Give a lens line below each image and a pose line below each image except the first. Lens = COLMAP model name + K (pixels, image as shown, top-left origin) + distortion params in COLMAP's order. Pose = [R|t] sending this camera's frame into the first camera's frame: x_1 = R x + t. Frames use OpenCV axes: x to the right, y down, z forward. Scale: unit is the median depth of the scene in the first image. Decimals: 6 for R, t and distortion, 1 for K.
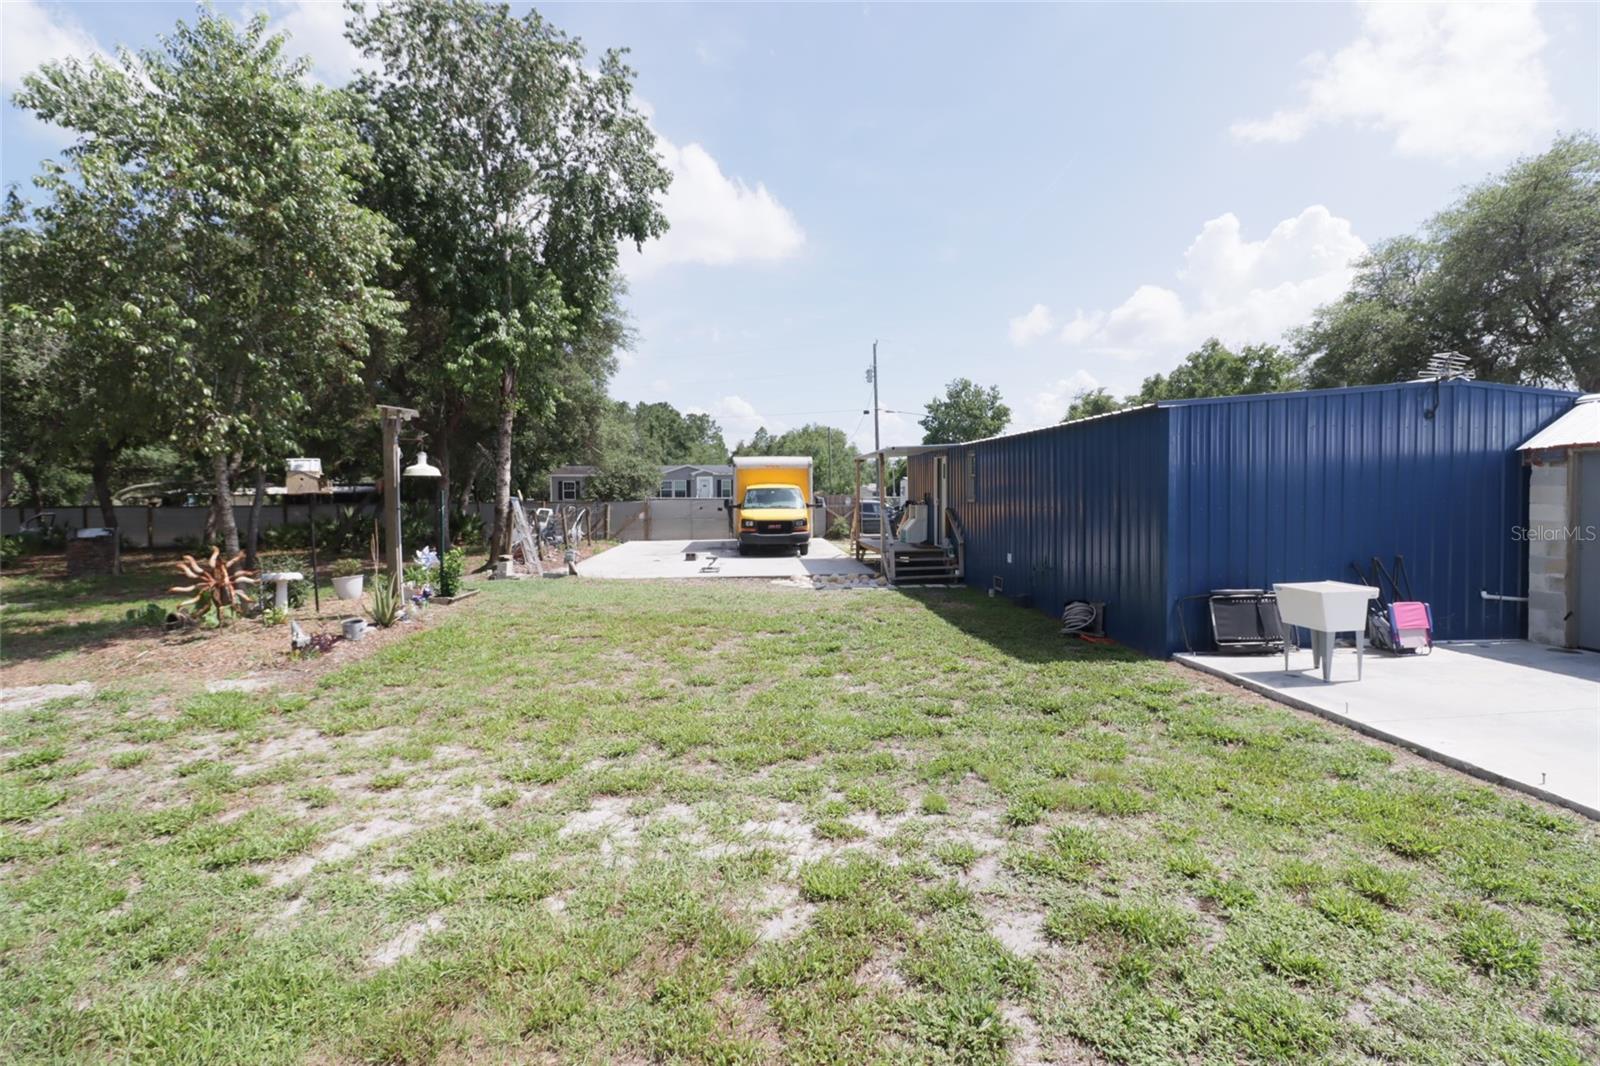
lens RADIAL K [[740.2, 0, 807.9], [0, 740.2, 516.0], [0, 0, 1]] dist [0.001646, -0.013990]
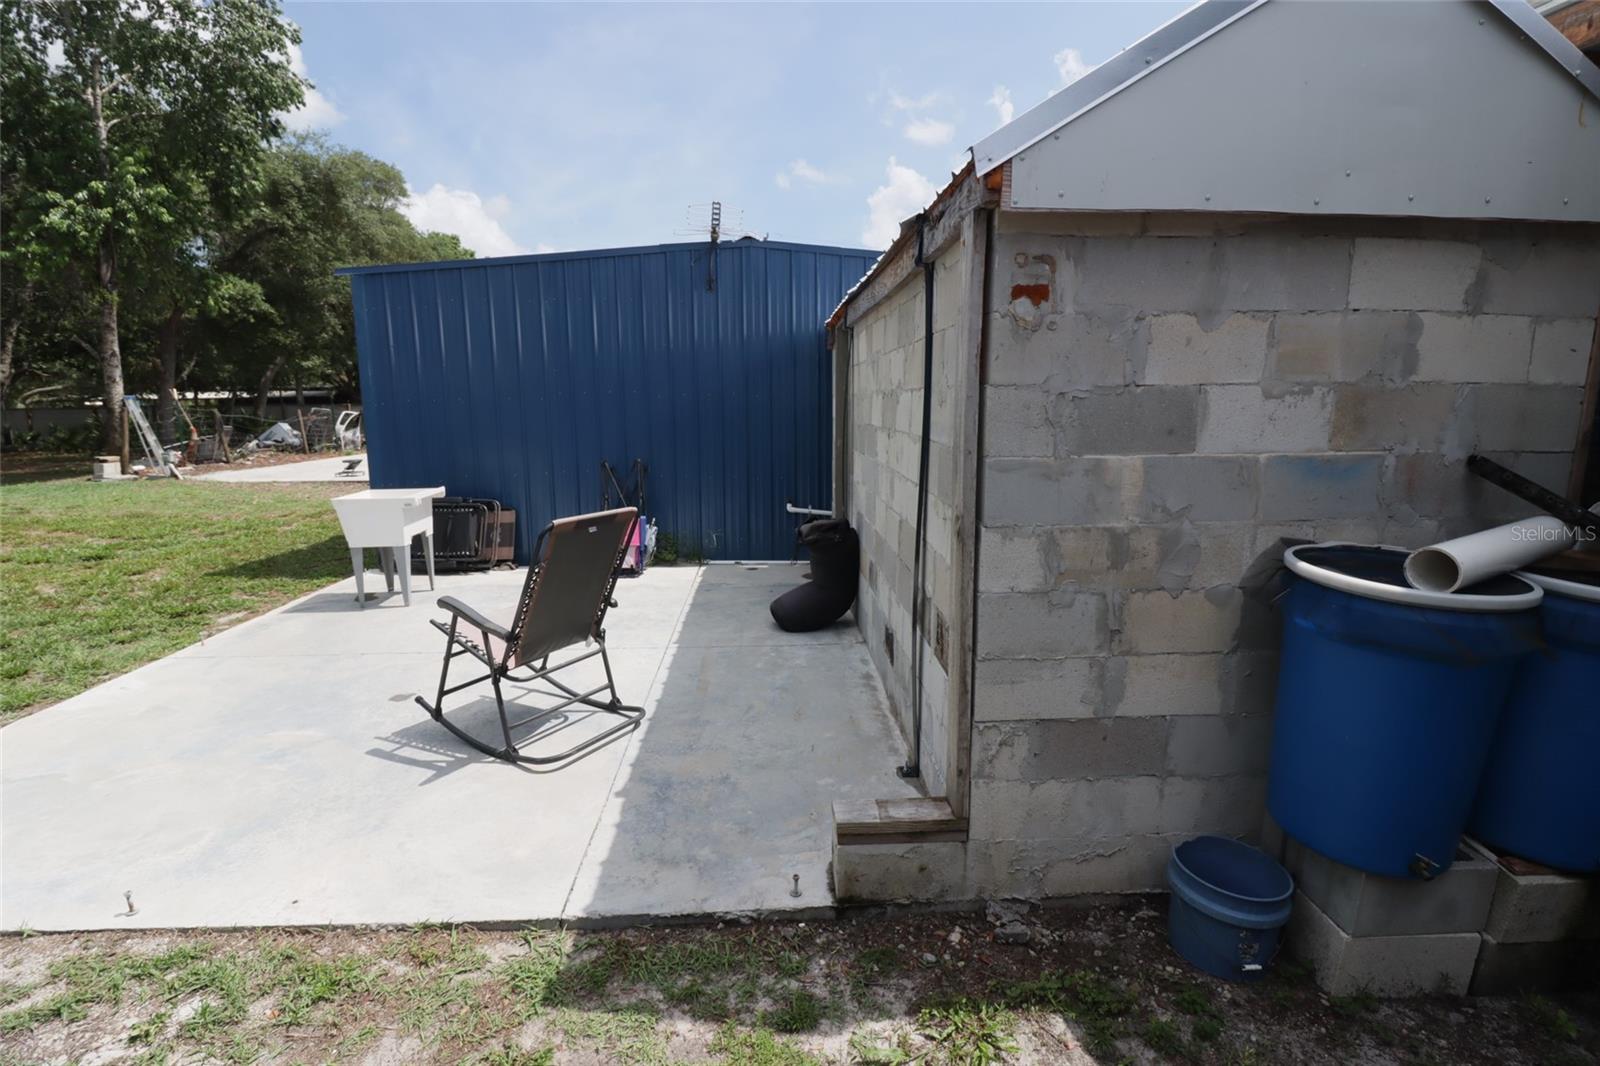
lens RADIAL K [[740.2, 0, 807.9], [0, 740.2, 516.0], [0, 0, 1]] dist [0.001646, -0.013990]
pose [[0.998681, 0.012293, -0.049860, 0.992651], [-0.006110, 0.992473, 0.122314, 0.014608], [0.050988, -0.121848, 0.991238, 0.177014]]
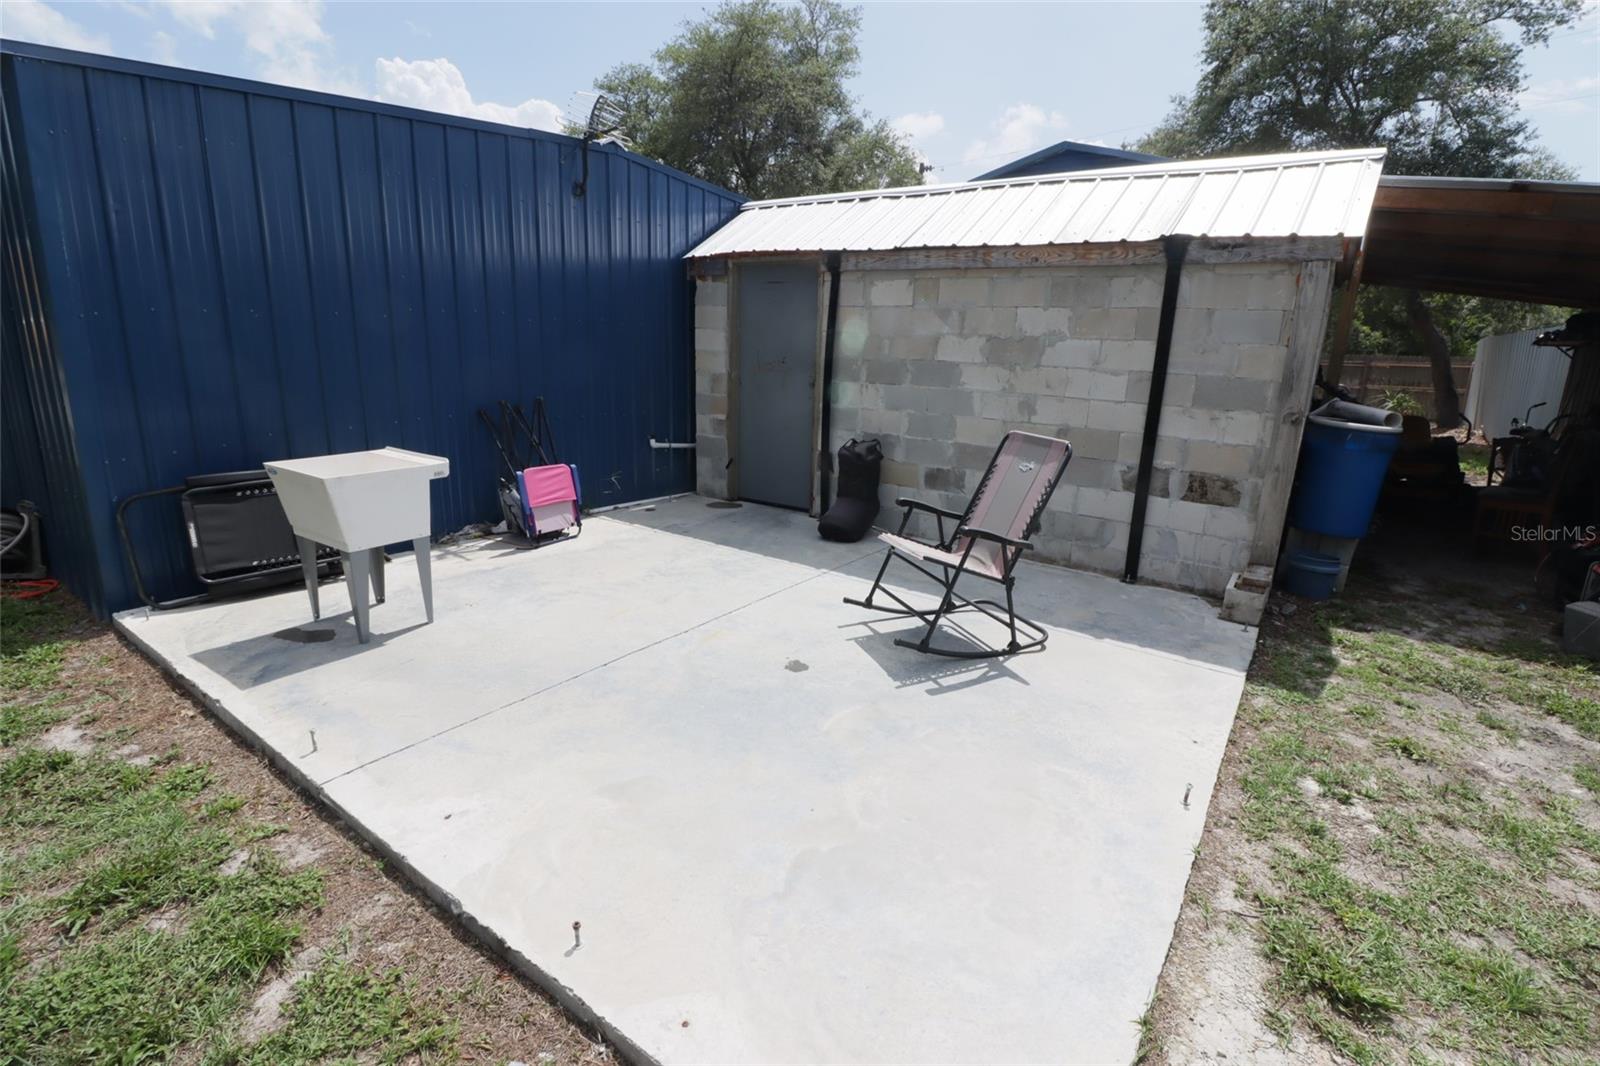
lens RADIAL K [[740.2, 0, 807.9], [0, 740.2, 516.0], [0, 0, 1]] dist [0.001646, -0.013990]
pose [[0.654236, -0.141898, 0.742860, 0.428496], [-0.018566, 0.978932, 0.203343, 0.017549], [-0.756063, -0.146826, 0.637818, 0.349500]]
